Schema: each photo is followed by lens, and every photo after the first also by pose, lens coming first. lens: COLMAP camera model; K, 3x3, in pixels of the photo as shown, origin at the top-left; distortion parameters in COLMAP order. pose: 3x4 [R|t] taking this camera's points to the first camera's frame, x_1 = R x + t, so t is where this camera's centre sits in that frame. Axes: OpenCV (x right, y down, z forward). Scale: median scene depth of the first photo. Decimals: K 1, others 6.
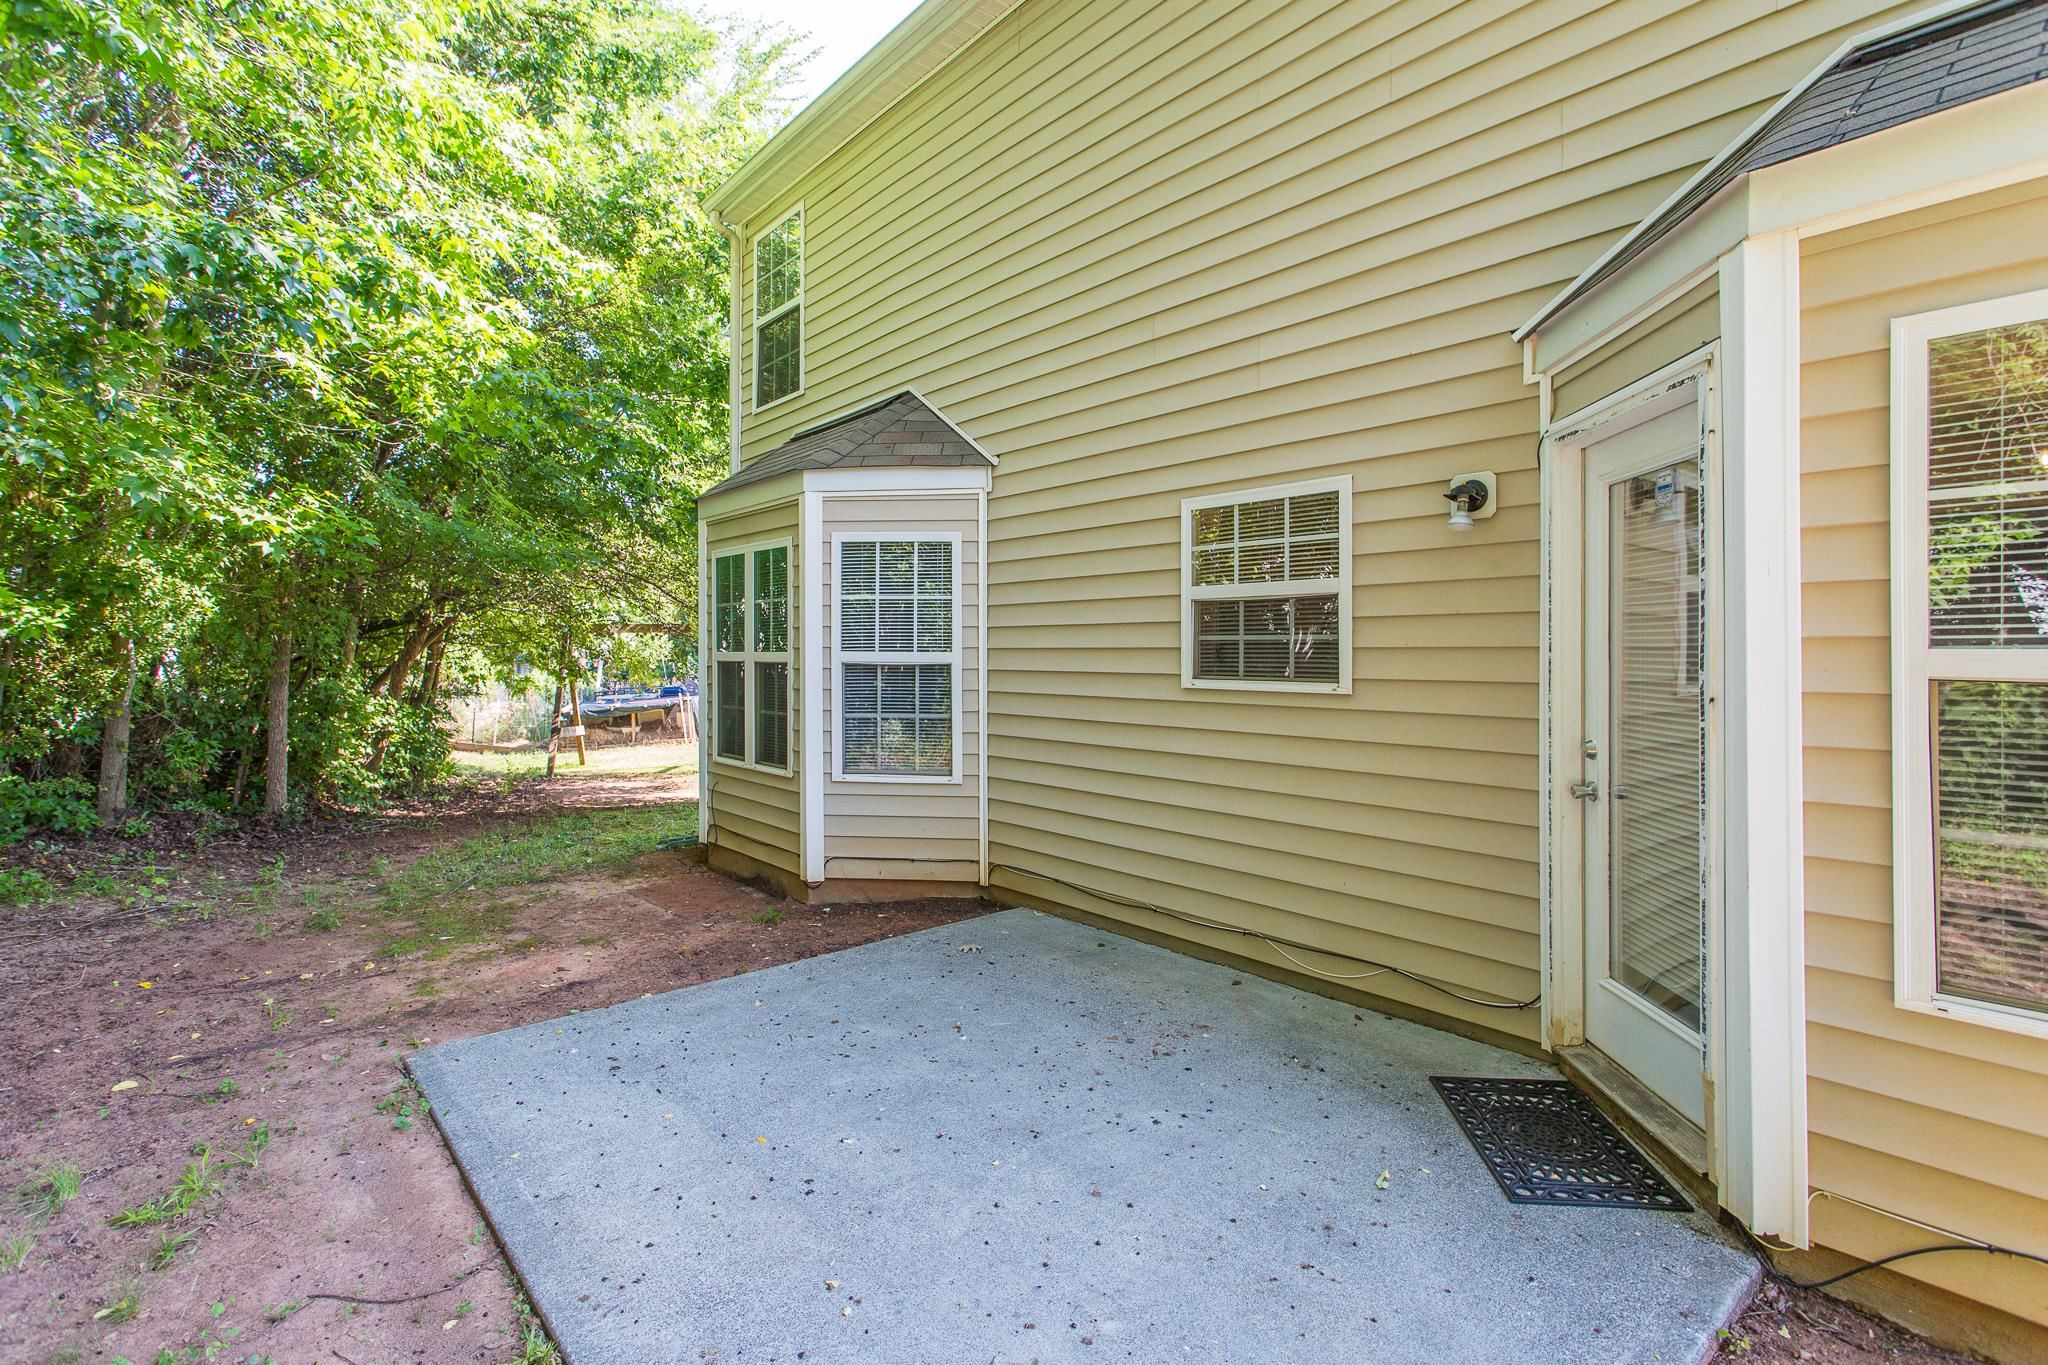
lens RADIAL K [[988.5, 0, 1013.2], [0, 988.5, 636.6], [0, 0, 1]] dist [0.021092, 0.000535]
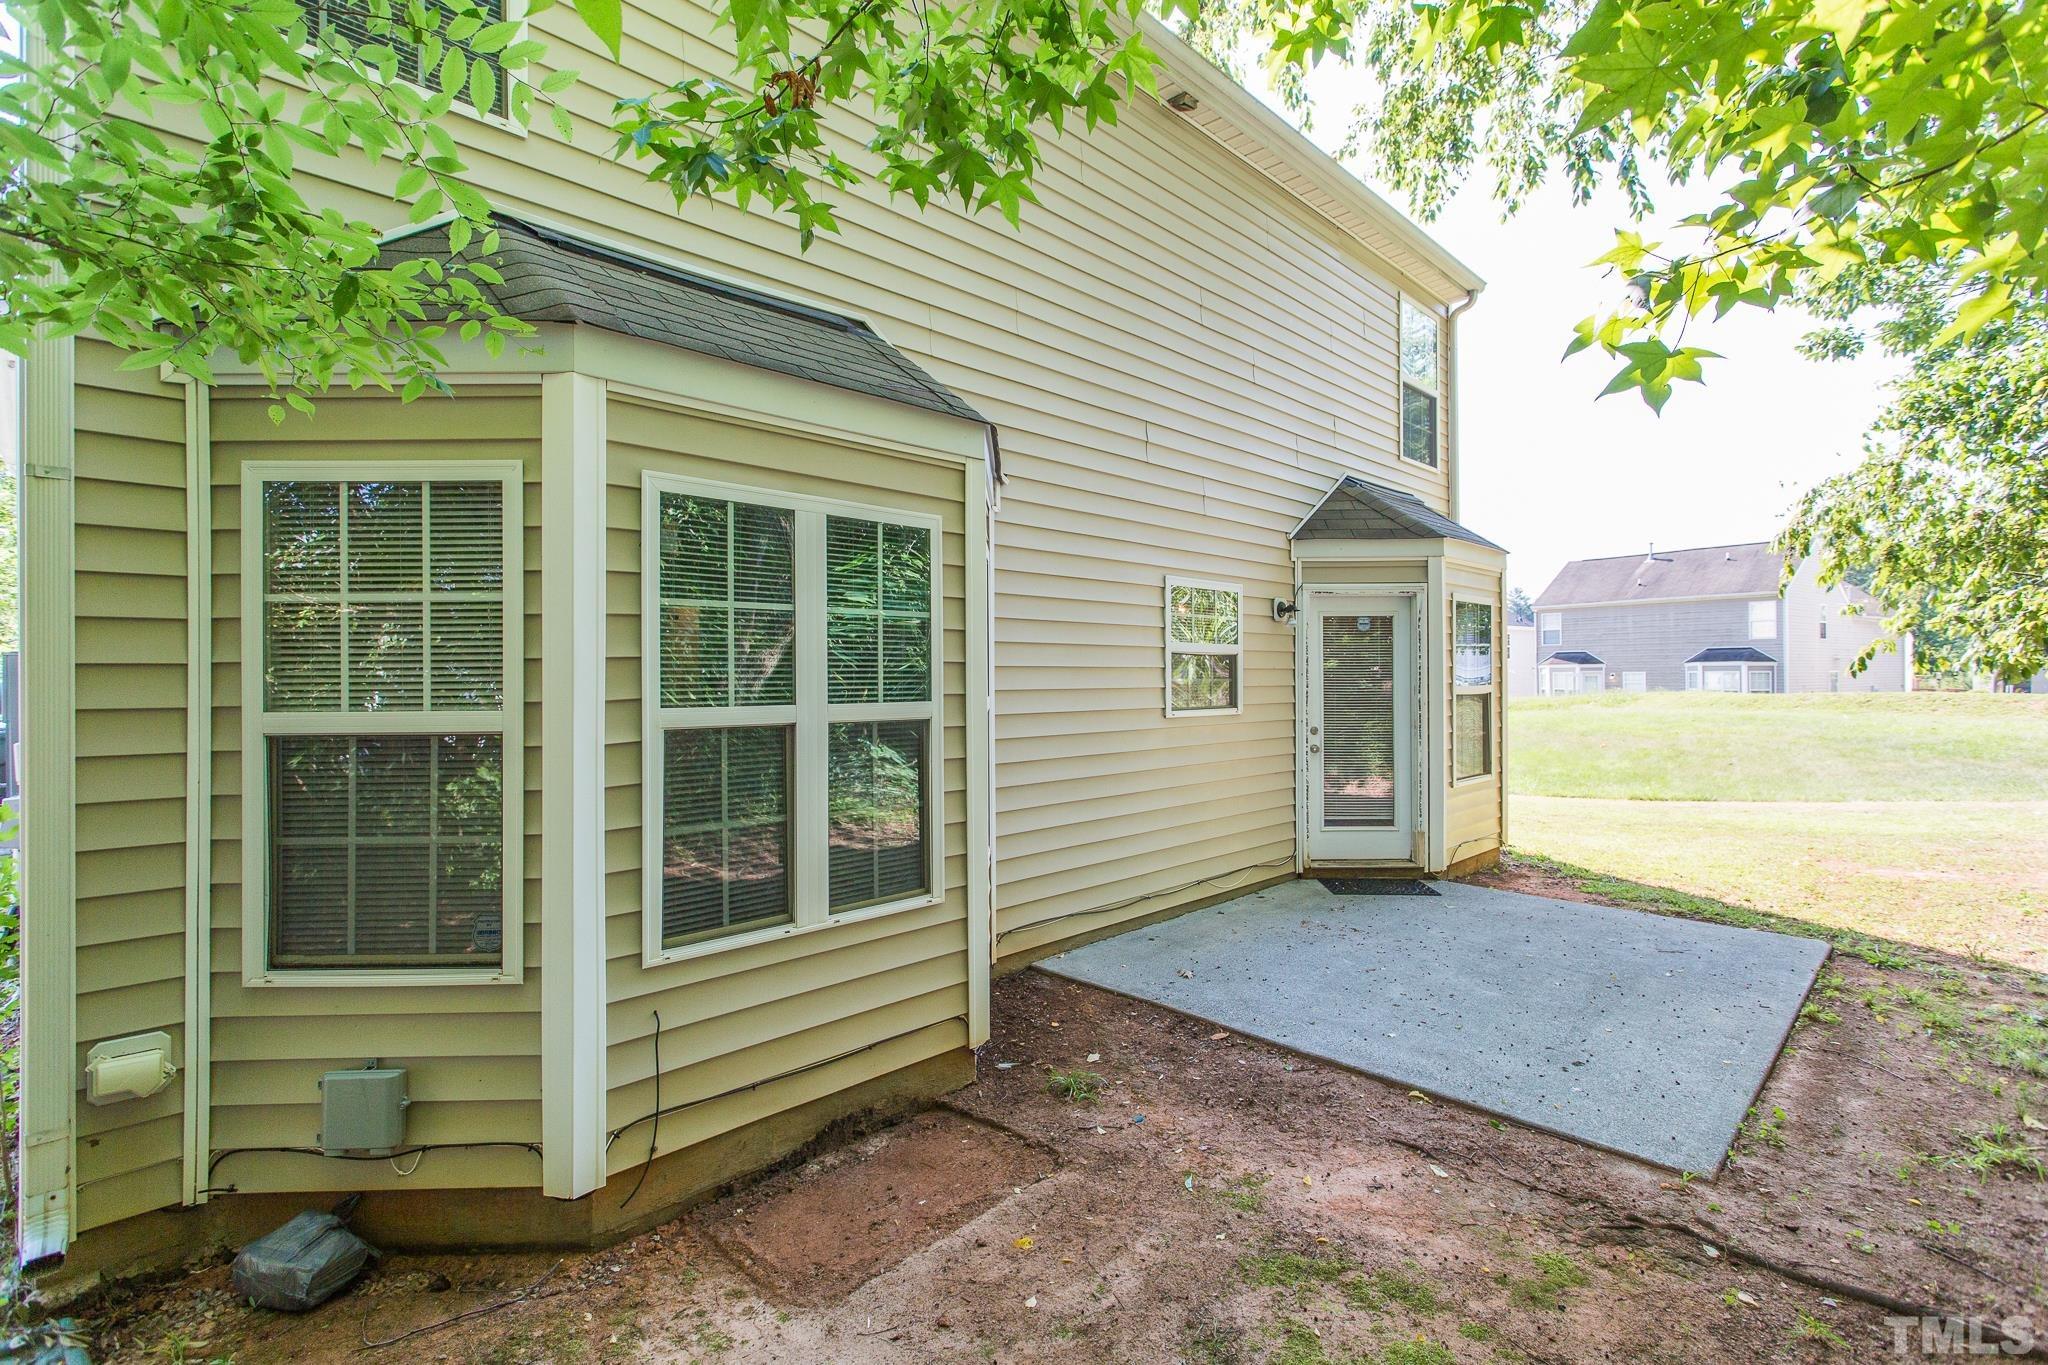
lens RADIAL K [[962.2, 0, 1024.0], [0, 962.2, 682.5], [0, 0, 1]] dist [0.010711, -0.000535]
pose [[-0.102238, -0.000253, 0.994760, -1.064849], [-0.006943, 0.999976, -0.000459, 0.003509], [-0.994736, -0.006953, -0.102237, 1.298180]]
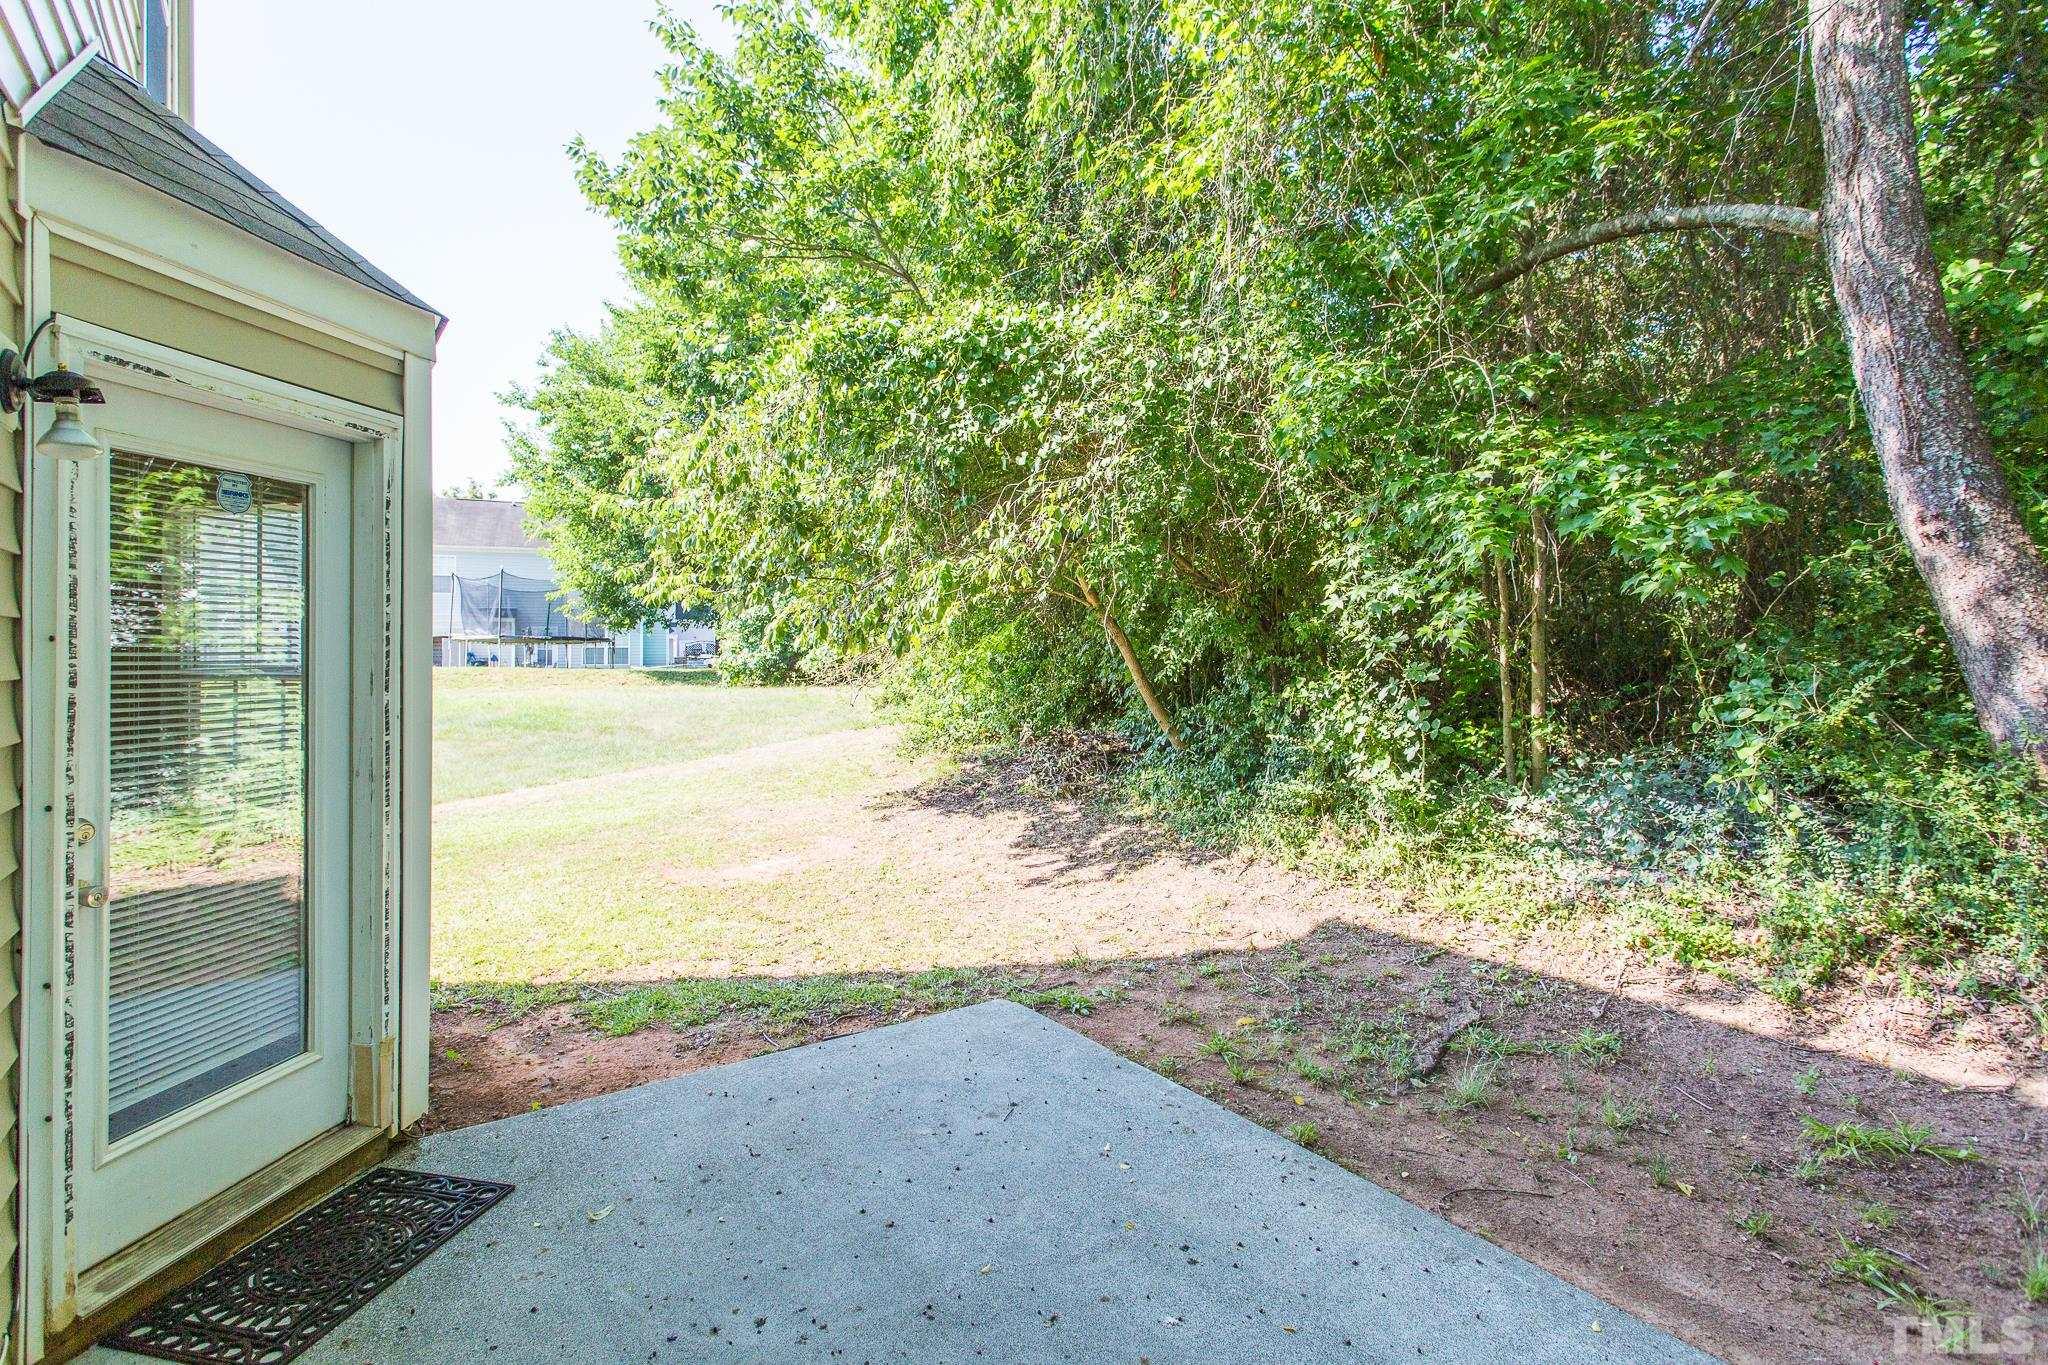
lens RADIAL K [[983.5, 0, 1018.8], [0, 983.5, 659.7], [0, 0, 1]] dist [-0.000010, 0.000174]
pose [[-0.998018, 0.004995, 0.062735, -0.061085], [0.004863, 0.999986, -0.002255, 0.000871], [-0.062746, -0.001945, -0.998028, 1.105942]]
